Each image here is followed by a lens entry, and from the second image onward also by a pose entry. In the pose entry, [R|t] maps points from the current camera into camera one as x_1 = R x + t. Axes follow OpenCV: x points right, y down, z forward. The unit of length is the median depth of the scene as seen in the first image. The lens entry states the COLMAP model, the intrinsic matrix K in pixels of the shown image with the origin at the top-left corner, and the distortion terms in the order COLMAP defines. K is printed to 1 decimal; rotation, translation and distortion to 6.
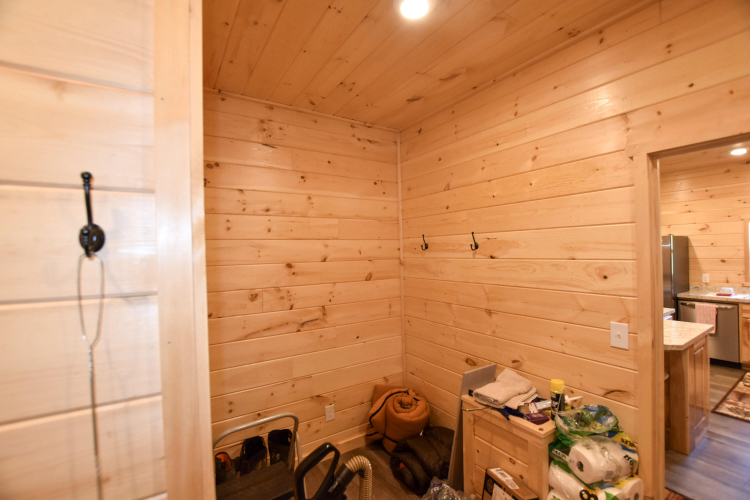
lens RADIAL K [[326.1, 0, 374.1], [0, 326.1, 252.6], [0, 0, 1]] dist [-0.023557, 0.002422]
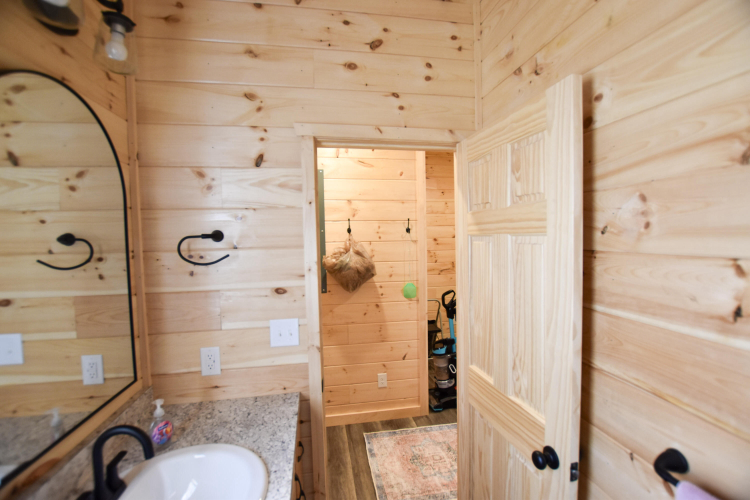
lens RADIAL K [[326.1, 0, 373.5], [0, 326.1, 250.6], [0, 0, 1]] dist [-0.023557, 0.002422]
pose [[0.918307, 0.022714, -0.395217, 0.165087], [-0.001496, 0.998544, 0.053913, 0.001435], [0.395866, -0.048918, 0.917004, -0.900320]]
